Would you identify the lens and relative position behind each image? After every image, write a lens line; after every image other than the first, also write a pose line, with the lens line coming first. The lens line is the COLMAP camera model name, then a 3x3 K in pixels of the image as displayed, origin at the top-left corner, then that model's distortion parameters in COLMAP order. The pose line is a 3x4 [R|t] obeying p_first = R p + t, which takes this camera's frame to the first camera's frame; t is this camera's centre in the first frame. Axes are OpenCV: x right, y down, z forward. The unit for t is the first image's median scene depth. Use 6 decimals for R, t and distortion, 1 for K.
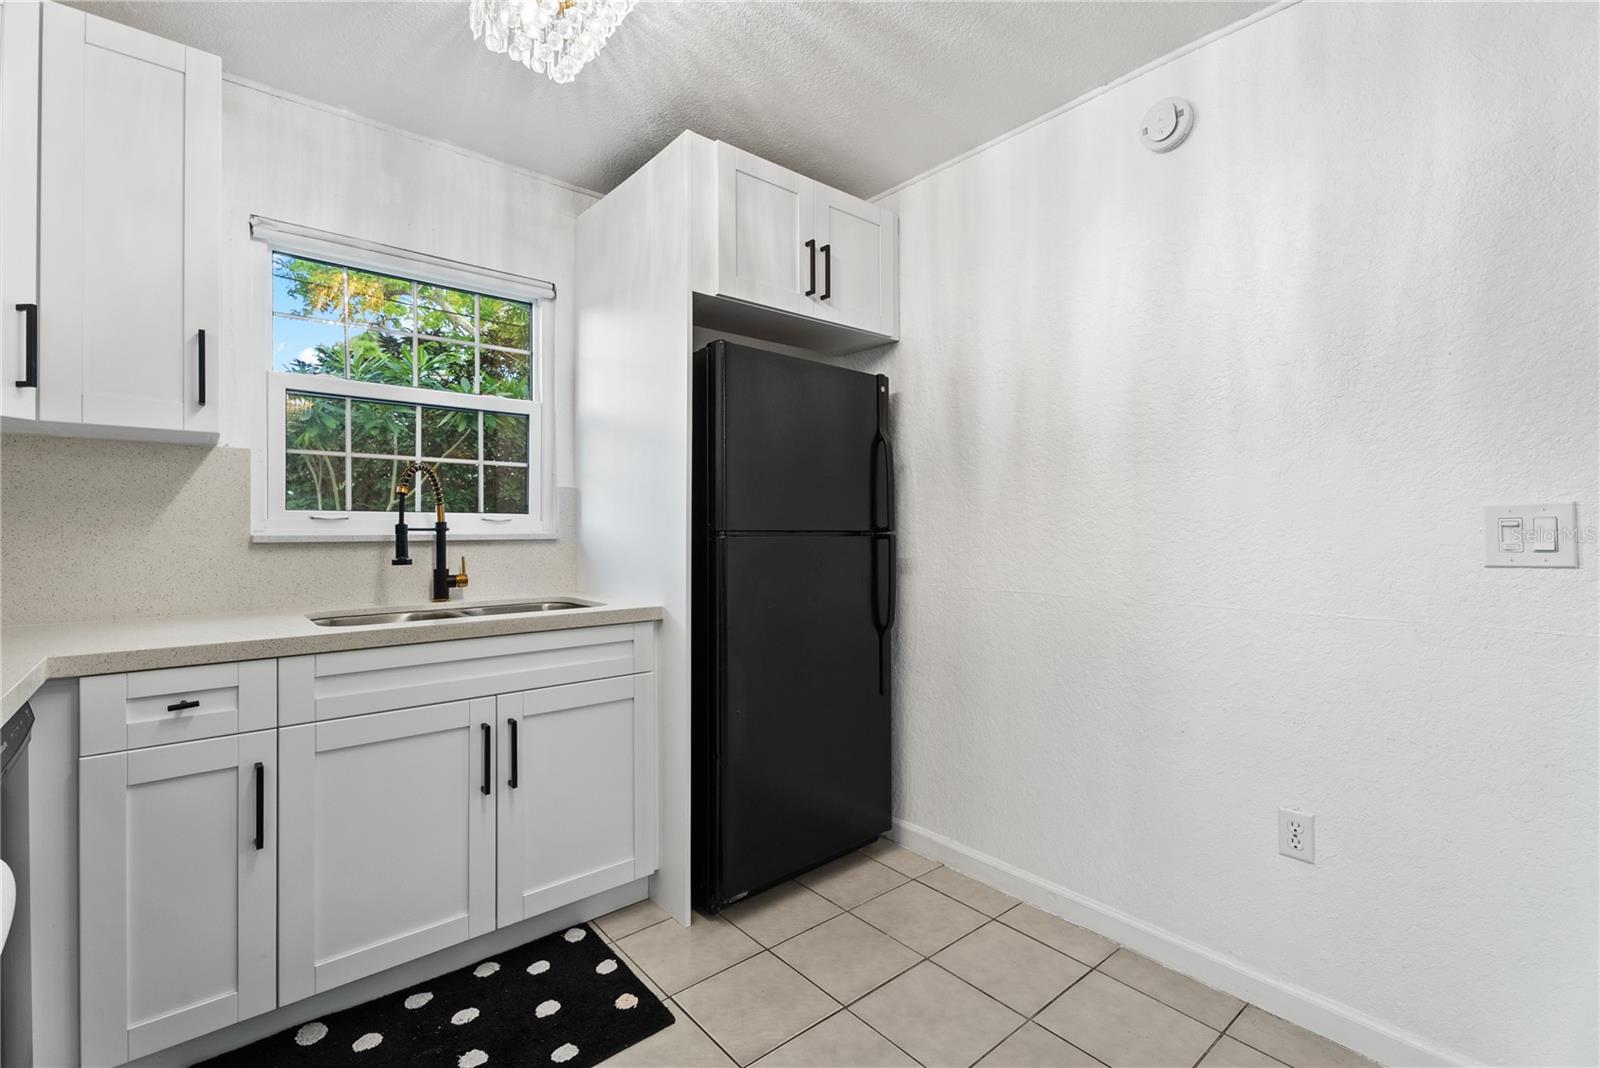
lens RADIAL K [[717.7, 0, 788.1], [0, 717.7, 526.2], [0, 0, 1]] dist [0.001117, -0.000296]
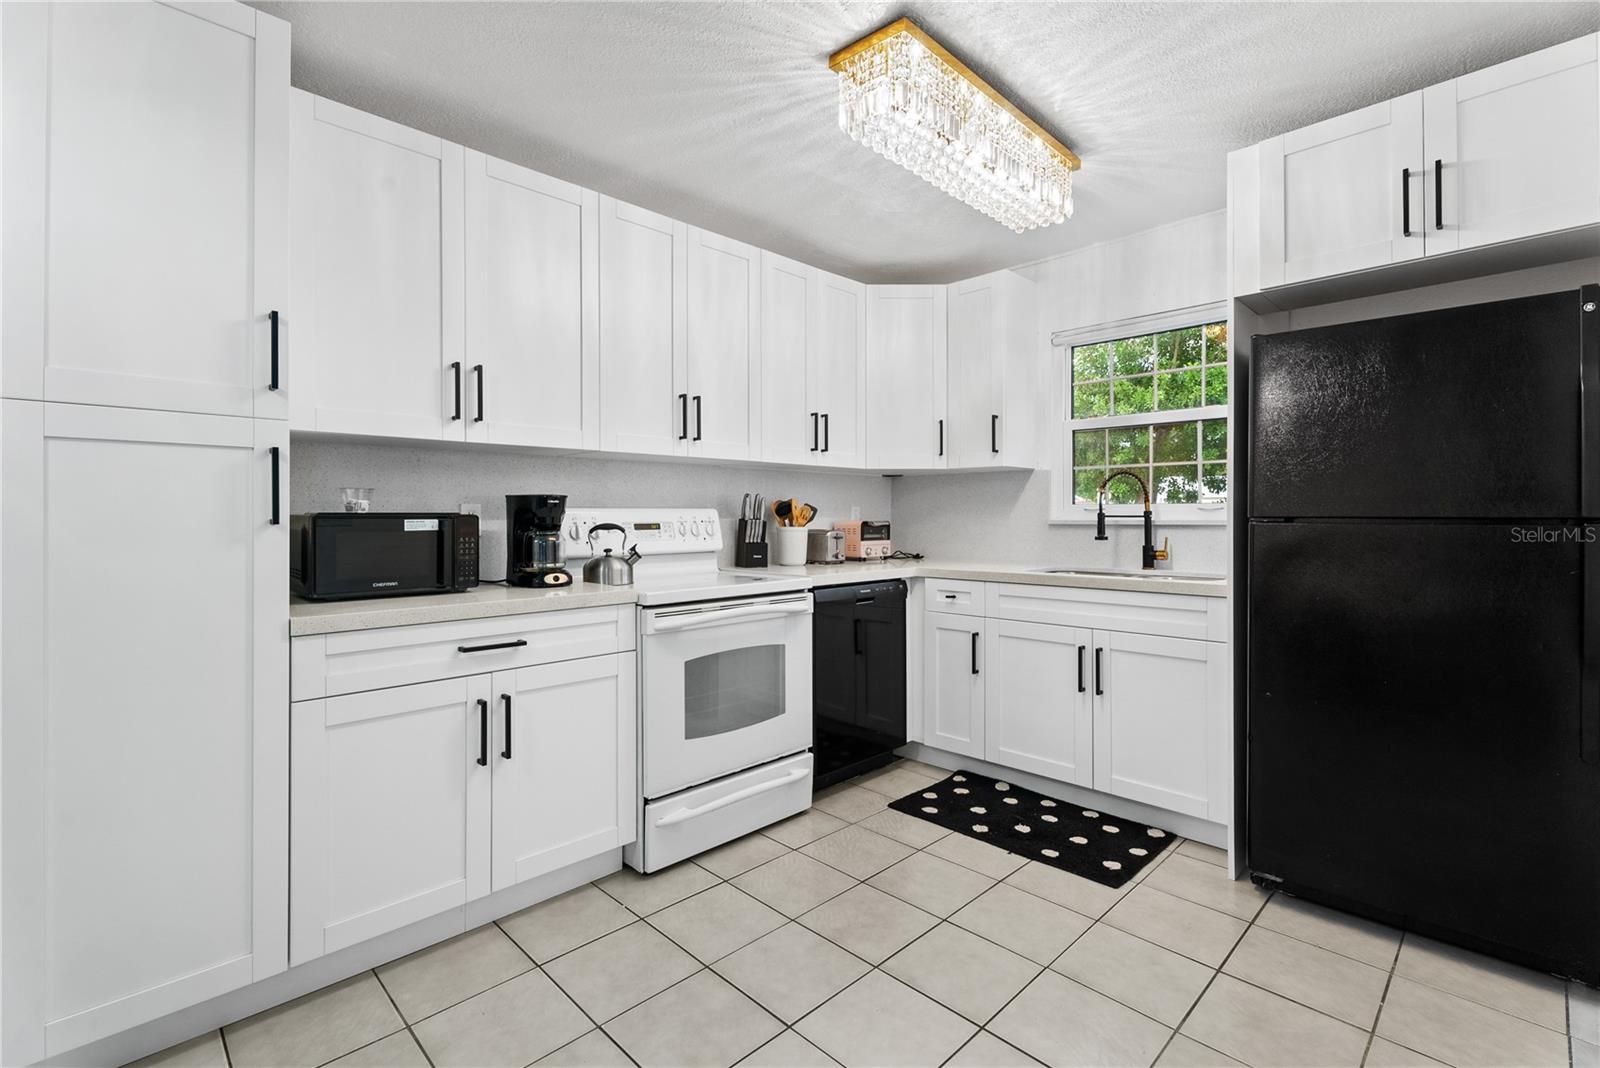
lens RADIAL K [[717.7, 0, 784.7], [0, 717.7, 517.8], [0, 0, 1]] dist [0.001117, -0.000296]
pose [[0.063076, 0.002581, -0.998005, 0.919189], [-0.001098, 0.999996, 0.002517, 0.004680], [0.998008, 0.000937, 0.063079, 0.253126]]
